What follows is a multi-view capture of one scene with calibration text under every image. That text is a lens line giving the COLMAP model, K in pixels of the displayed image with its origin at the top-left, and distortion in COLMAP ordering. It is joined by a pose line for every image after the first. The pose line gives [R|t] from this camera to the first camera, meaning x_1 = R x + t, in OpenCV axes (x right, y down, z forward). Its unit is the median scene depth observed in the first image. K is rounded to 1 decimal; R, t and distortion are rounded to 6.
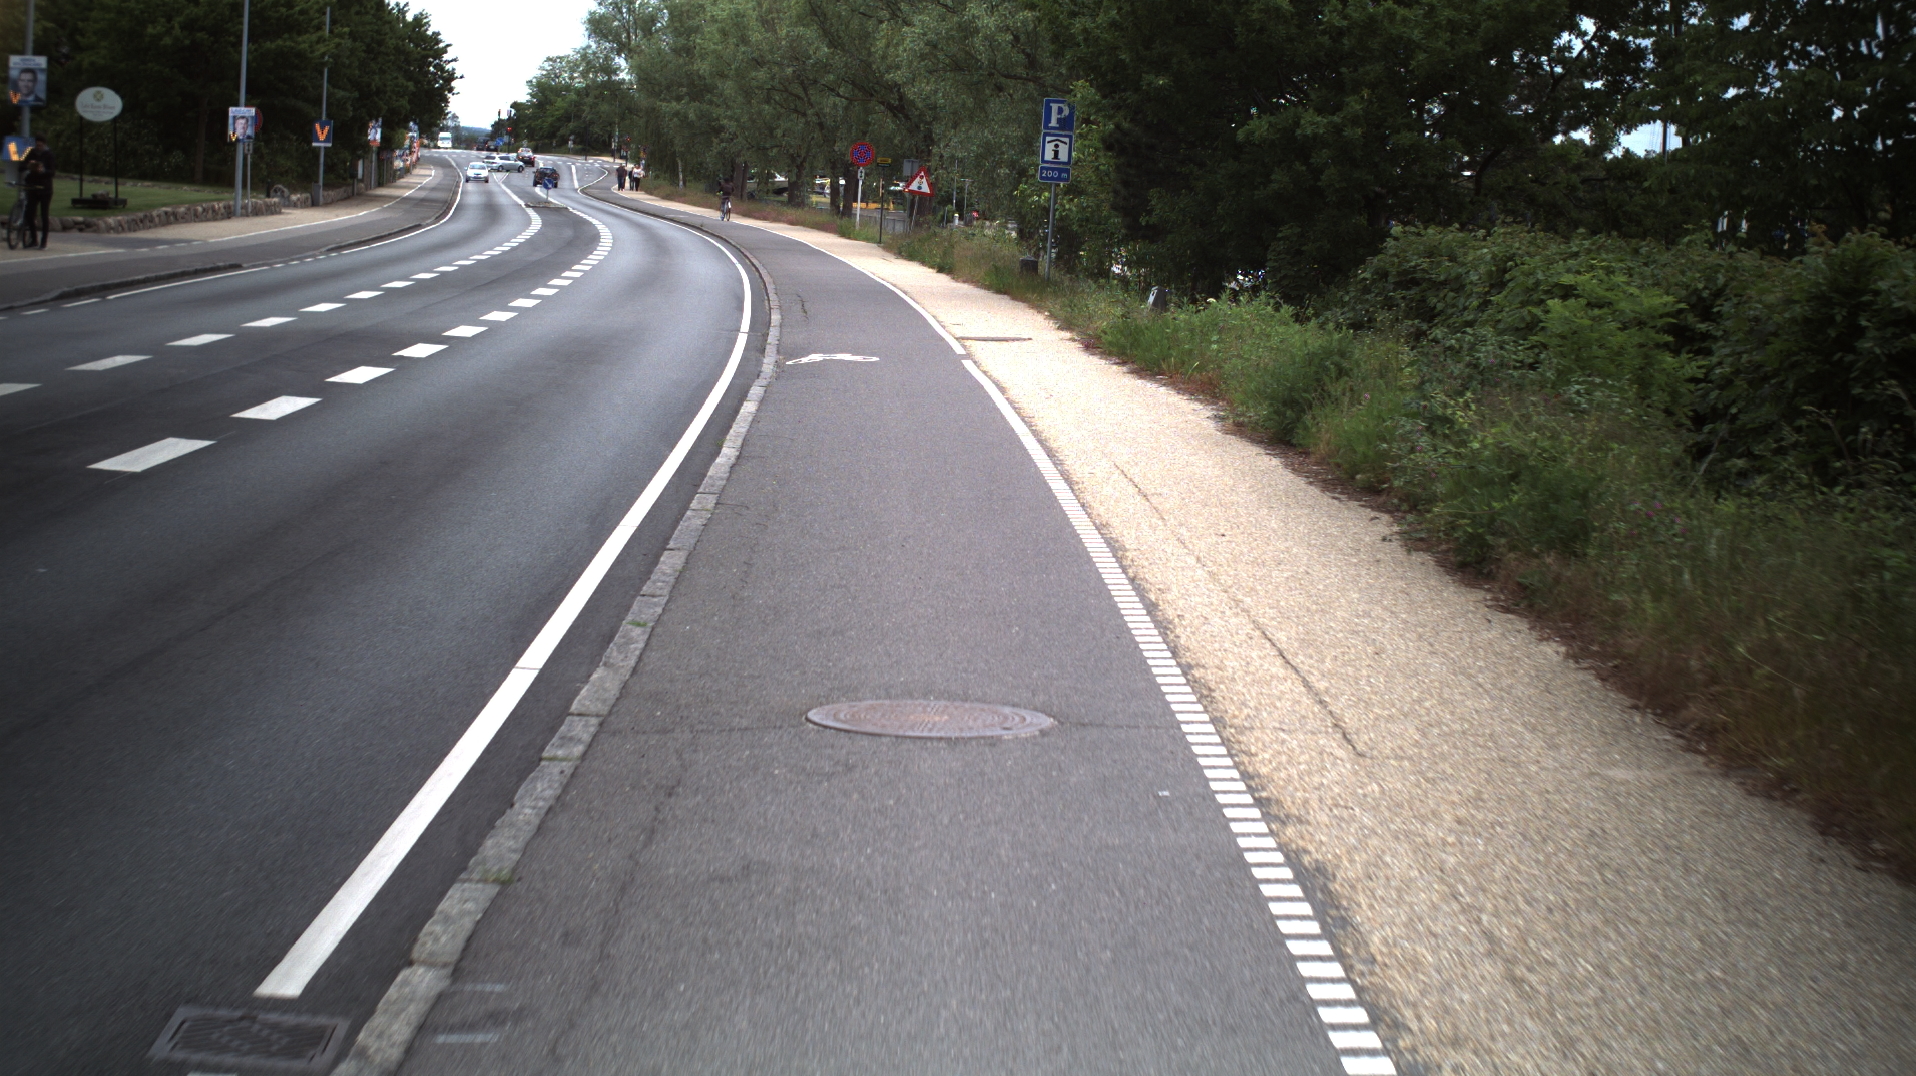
lens RADIAL K [[2621.0, 0, 958.0], [0, 2621.0, 538.0], [0, 0, 1]] dist [-0.177554, 0.151854]
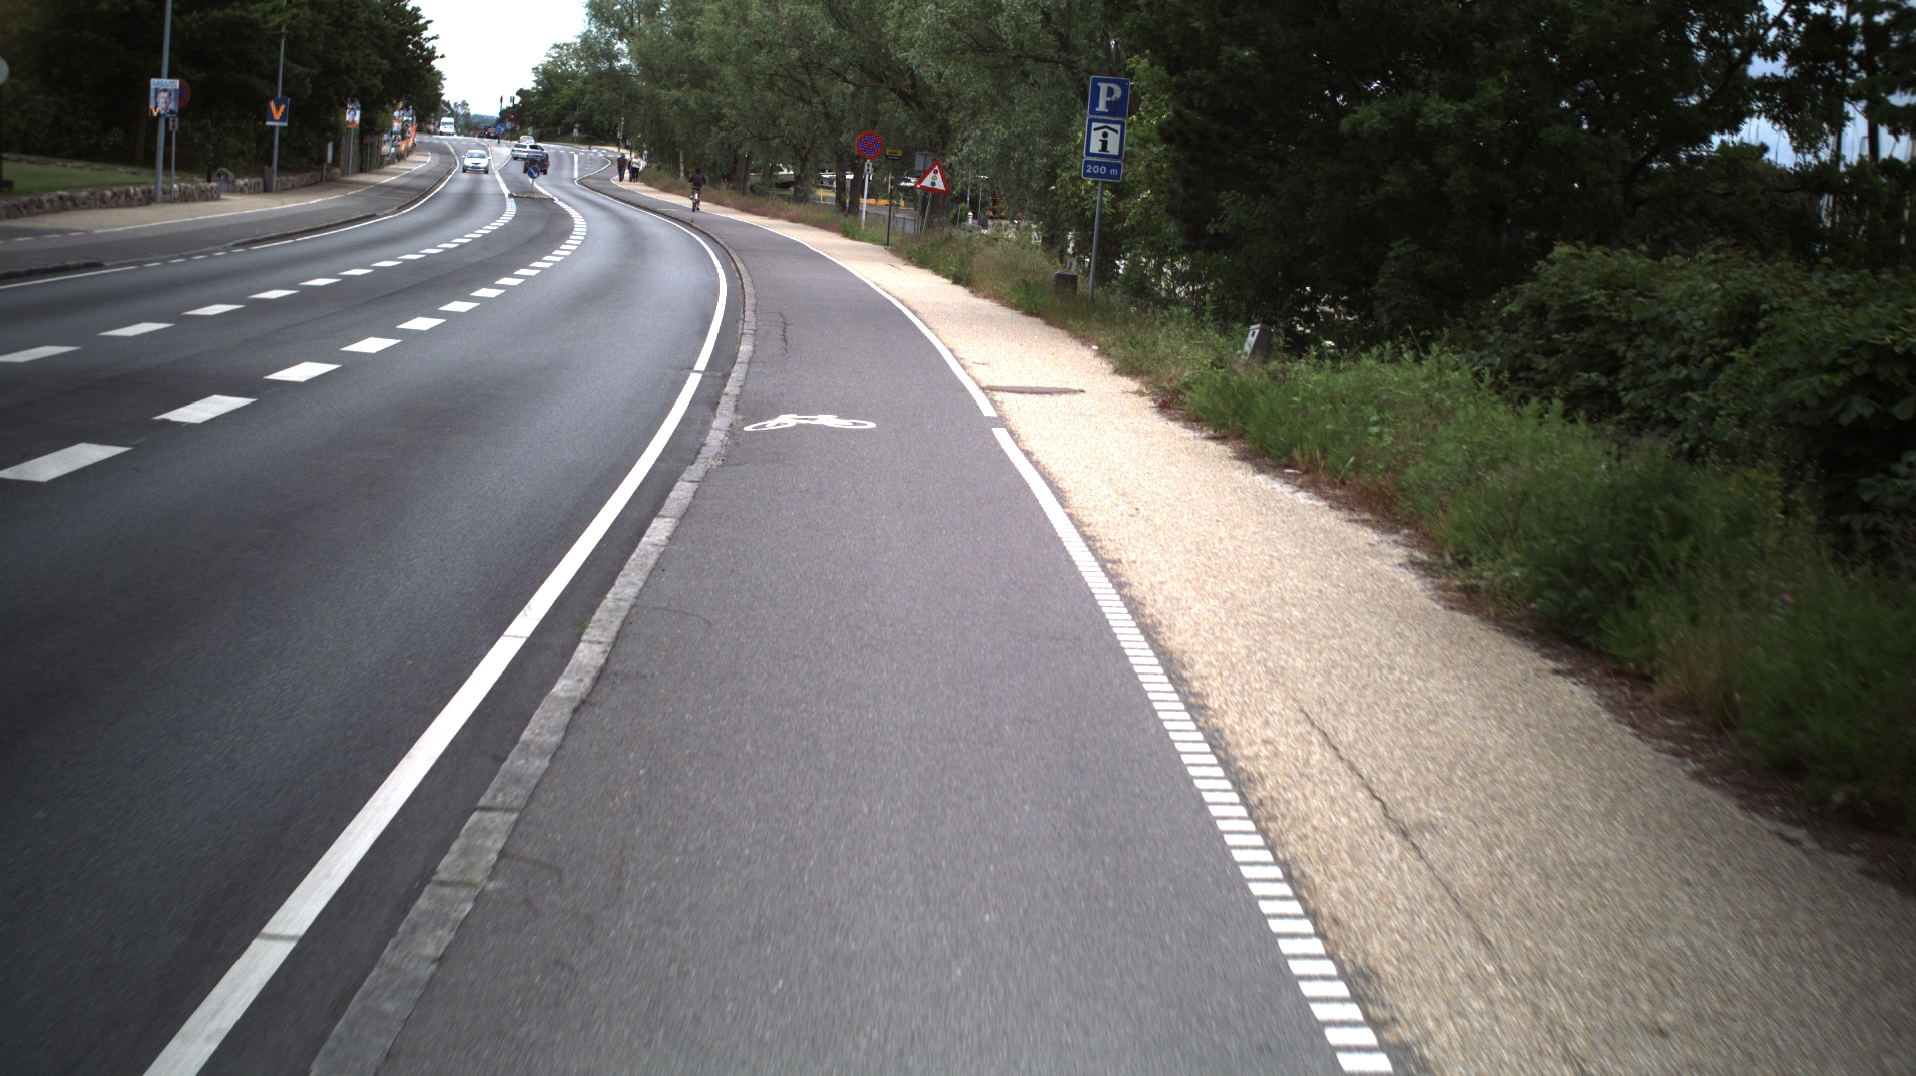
lens RADIAL K [[2621.0, 0, 958.0], [0, 2621.0, 538.0], [0, 0, 1]] dist [-0.177554, 0.151854]
pose [[0.999819, 0.018948, -0.001767, -0.002648], [-0.018946, 0.999820, 0.001088, -0.016616], [0.001788, -0.001054, 0.999998, 0.124897]]
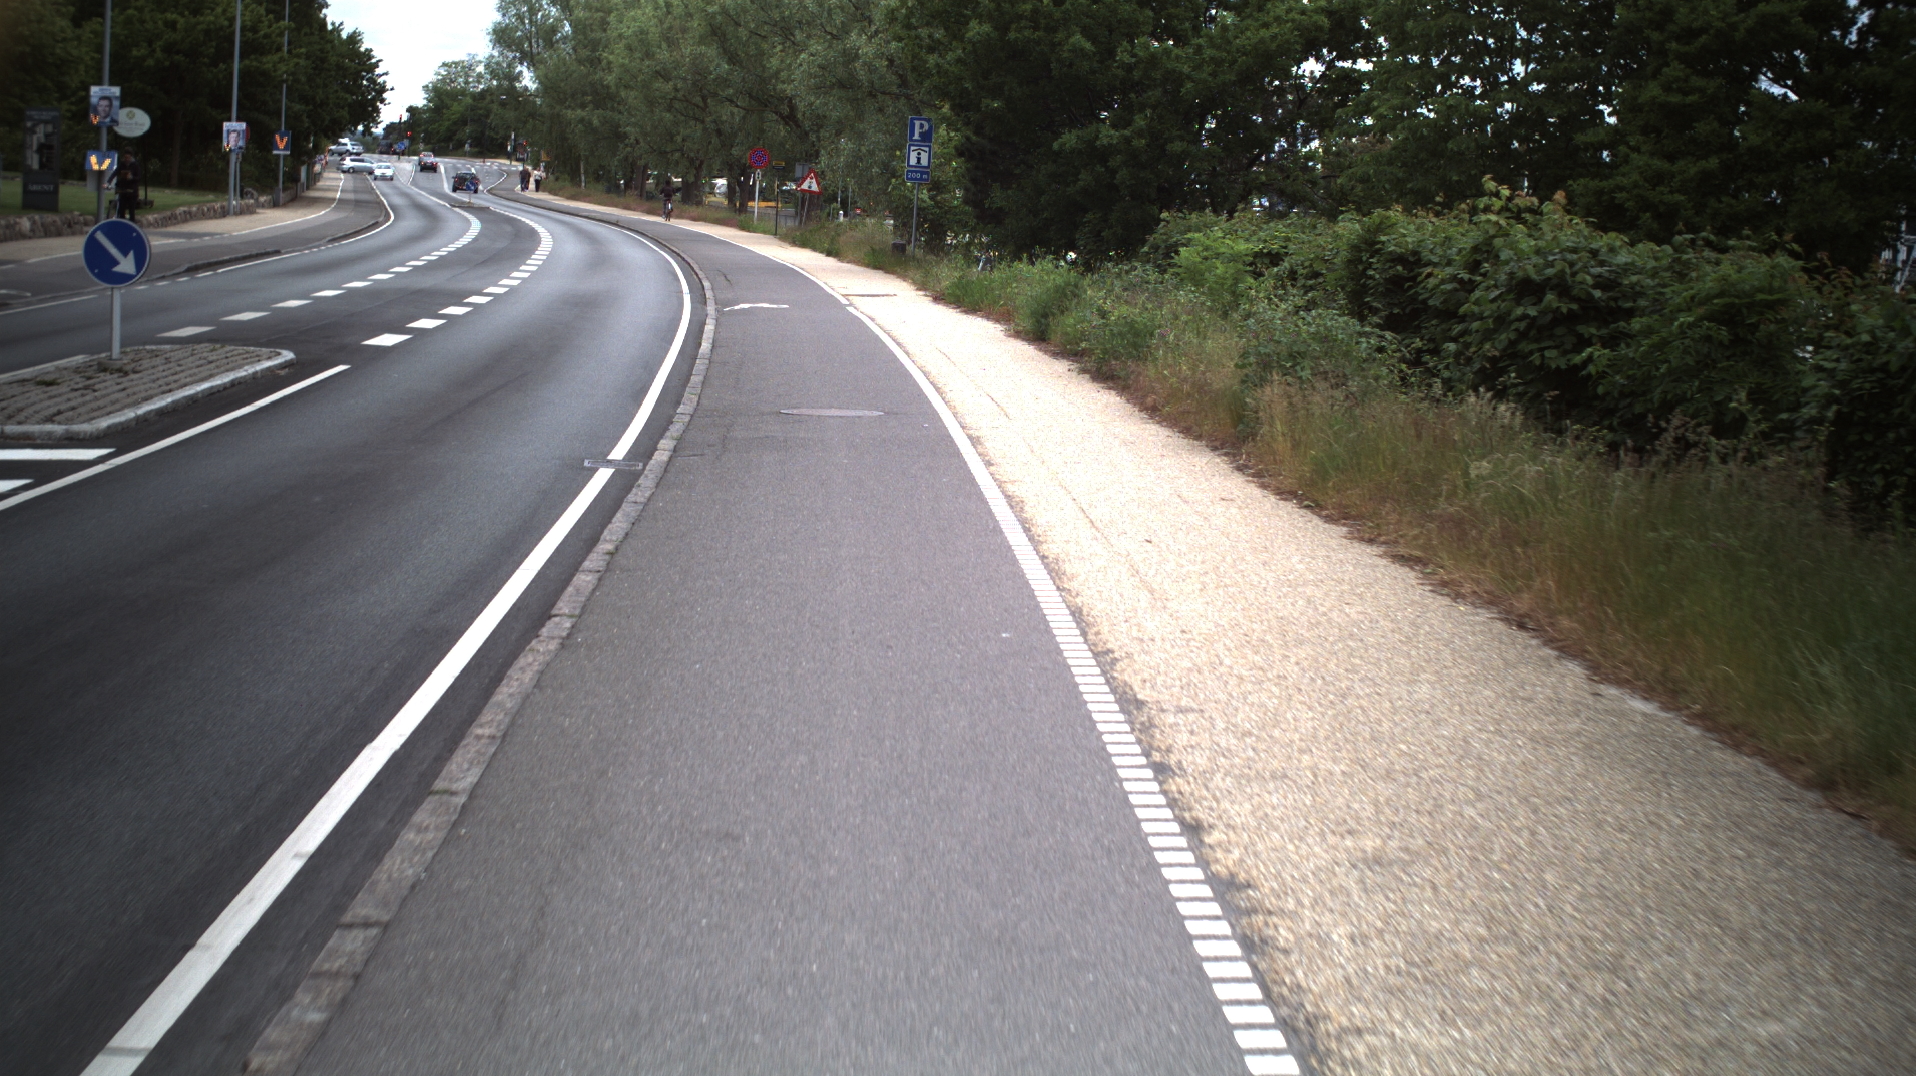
lens RADIAL K [[2609.4, 0, 902.3], [0, 2609.4, 544.6], [0, 0, 1]] dist [-0.154455, 0.076410]
pose [[0.999719, -0.009619, 0.021655, 0.000104], [0.009542, 0.999948, 0.003652, 0.024920], [-0.021689, -0.003444, 0.999759, -0.186287]]
